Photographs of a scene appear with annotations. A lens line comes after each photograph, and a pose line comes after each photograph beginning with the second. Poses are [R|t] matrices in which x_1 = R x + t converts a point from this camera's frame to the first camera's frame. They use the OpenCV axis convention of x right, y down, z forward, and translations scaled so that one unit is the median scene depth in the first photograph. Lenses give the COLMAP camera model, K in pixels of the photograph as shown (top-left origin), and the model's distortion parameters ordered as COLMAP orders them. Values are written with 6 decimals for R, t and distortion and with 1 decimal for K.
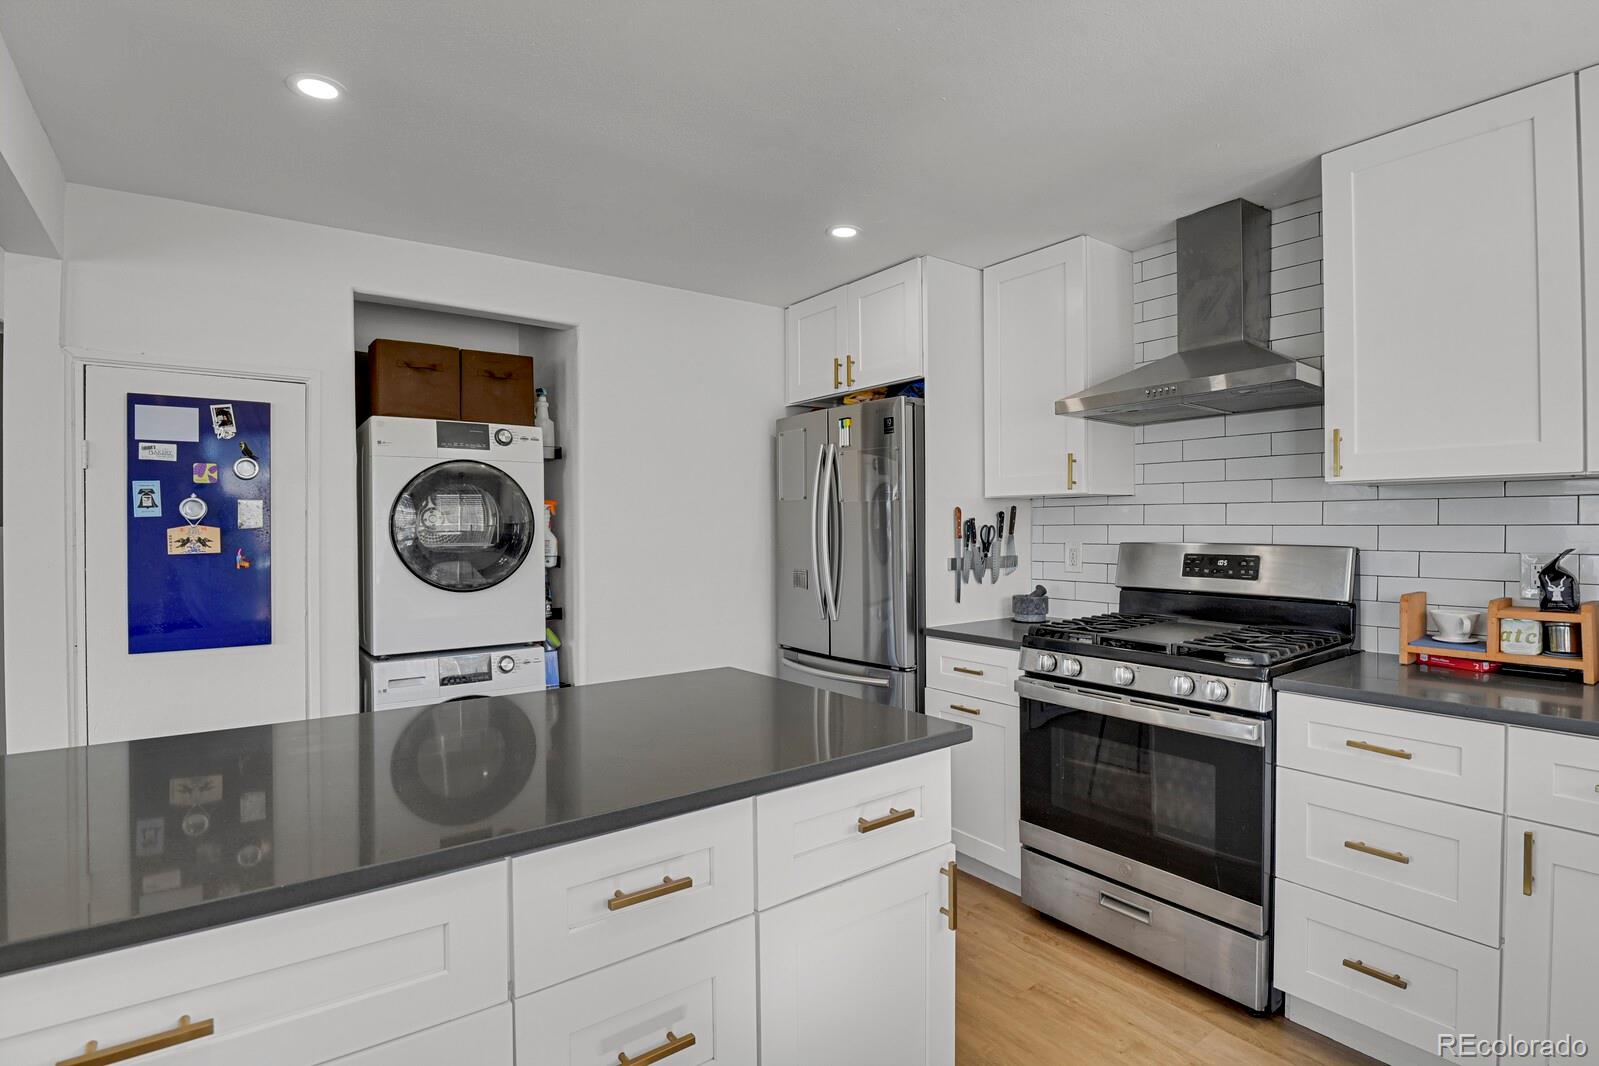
lens RADIAL K [[783.4, 0, 807.7], [0, 783.4, 527.3], [0, 0, 1]] dist [-0.023077, -0.004492]
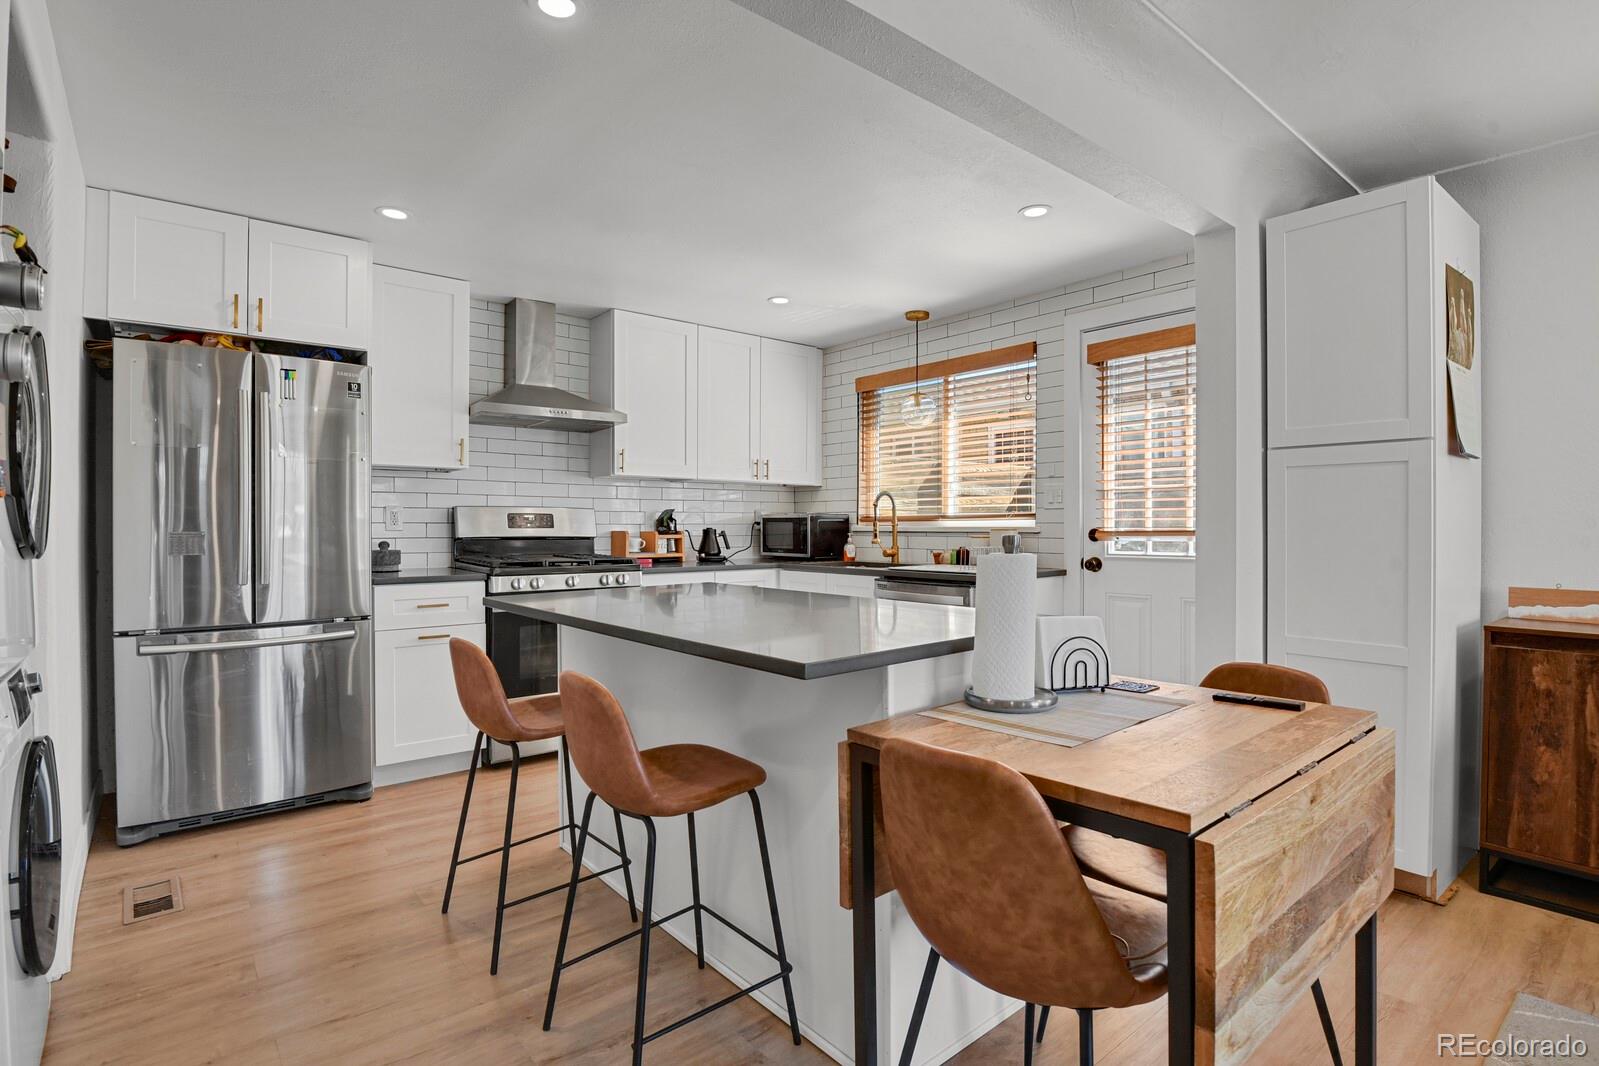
lens RADIAL K [[783.4, 0, 810.7], [0, 783.4, 524.9], [0, 0, 1]] dist [-0.023077, -0.004492]
pose [[-0.056348, 0.004790, 0.998400, -1.158061], [0.000731, 0.999988, -0.004757, 0.068671], [-0.998411, 0.000461, -0.056351, 0.517826]]
